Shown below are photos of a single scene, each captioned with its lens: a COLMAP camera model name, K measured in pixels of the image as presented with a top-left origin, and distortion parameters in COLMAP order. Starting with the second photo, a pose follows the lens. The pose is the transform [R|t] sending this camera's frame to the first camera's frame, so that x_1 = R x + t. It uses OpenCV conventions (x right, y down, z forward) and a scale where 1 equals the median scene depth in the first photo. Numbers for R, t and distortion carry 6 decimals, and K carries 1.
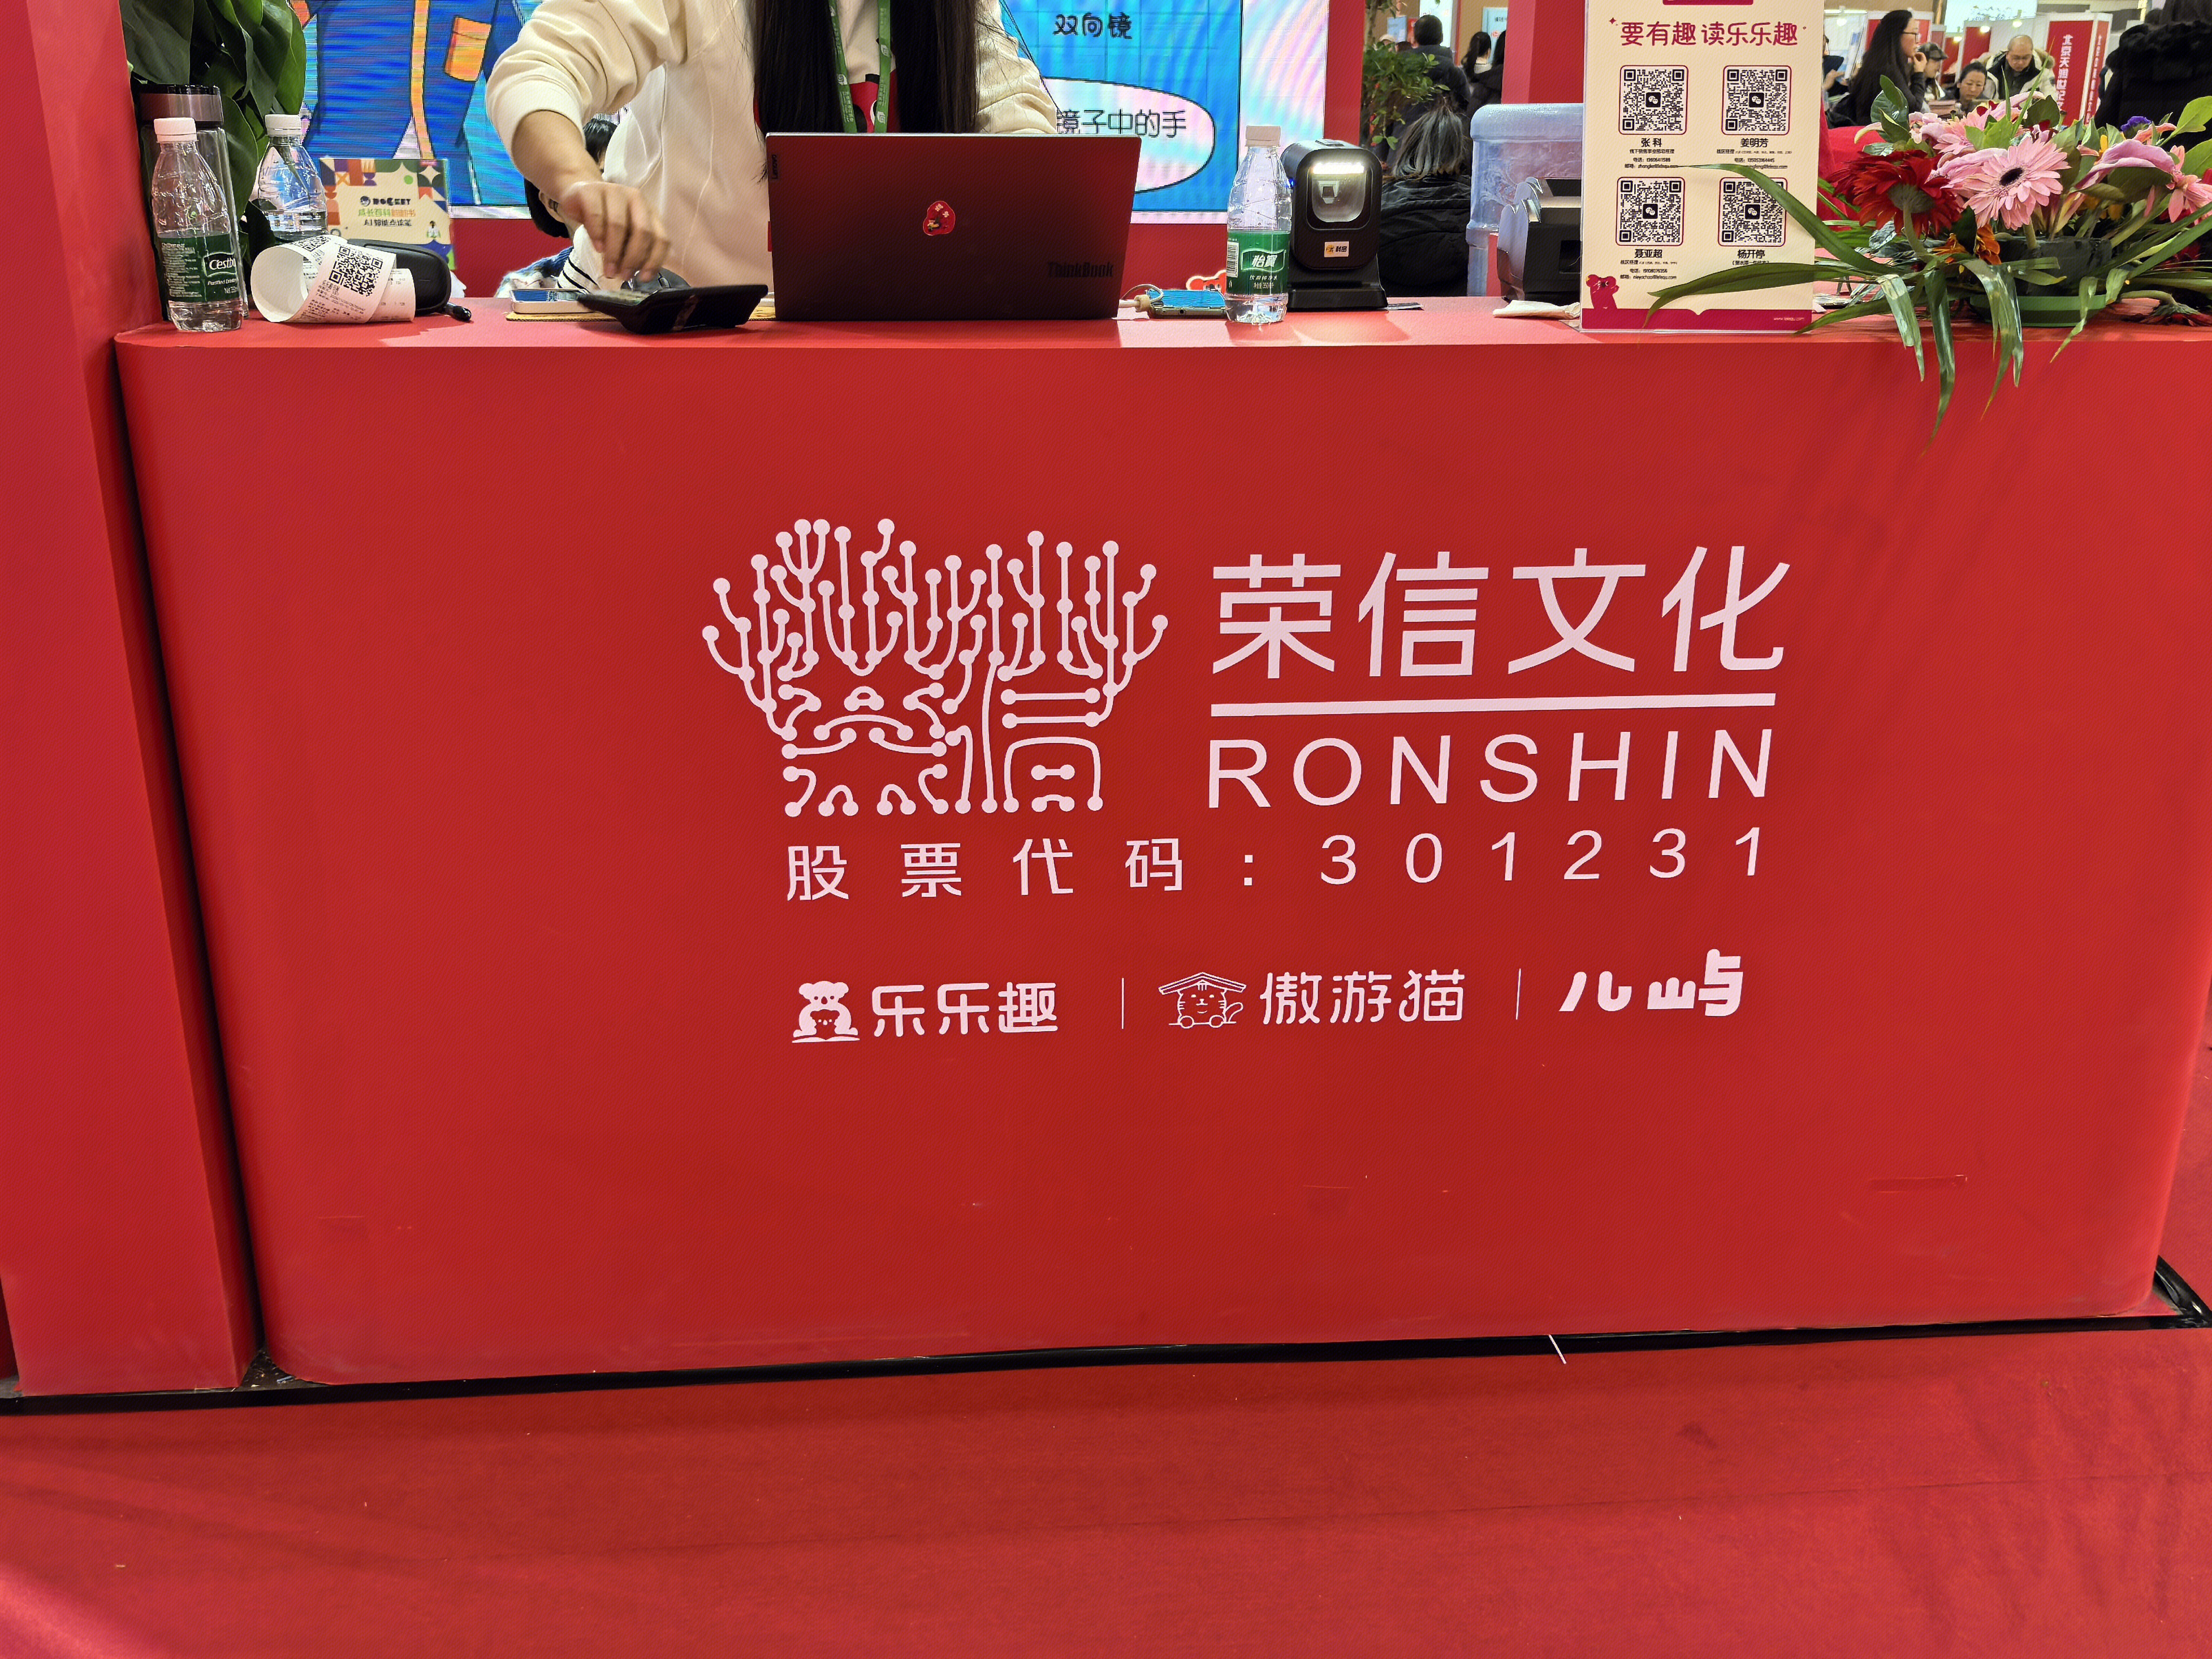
lens RADIAL K [[2056.3, 0, 1104.9], [0, 2056.3, 820.1], [0, 0, 1]] dist [0.067824, 0.000000]
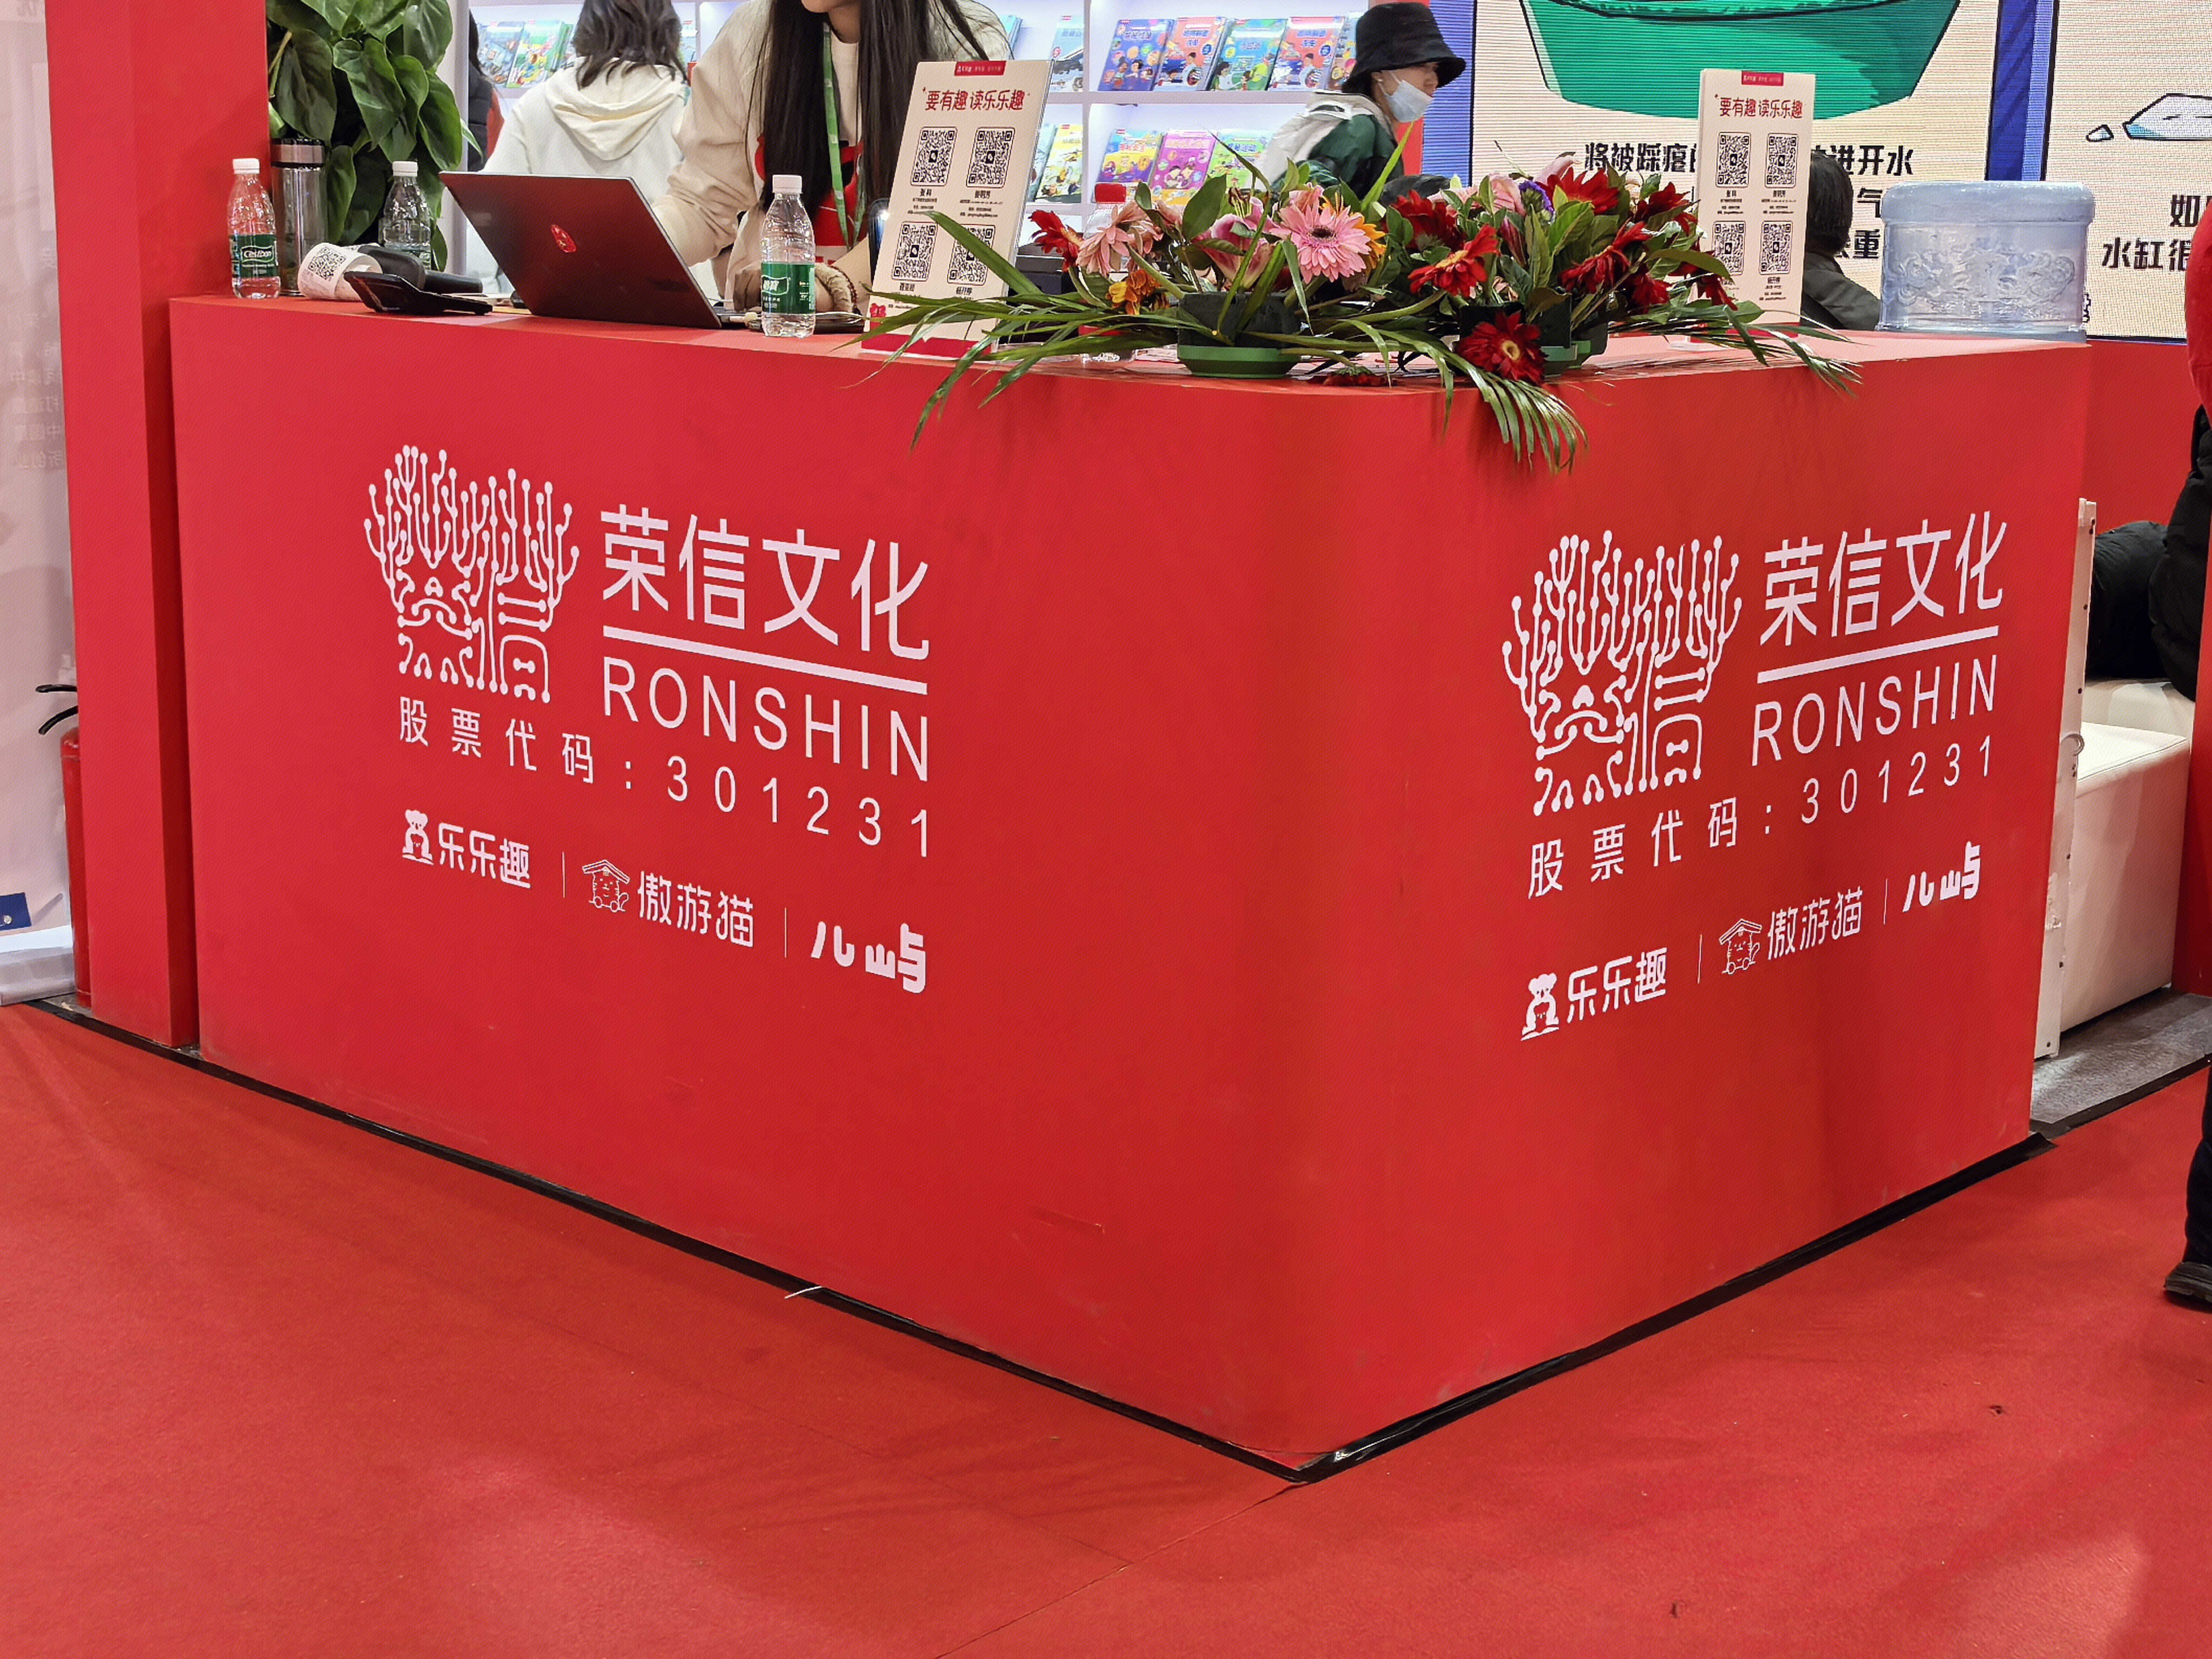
lens RADIAL K [[3017.9, 0, 1104.9], [0, 3017.9, 835.0], [0, 0, 1]] dist [0.116745, 0.000000]
pose [[0.693884, 0.164518, -0.701042, 1.528734], [-0.258160, 0.965670, -0.028904, 0.038118], [0.672220, 0.201037, 0.712534, -0.054639]]
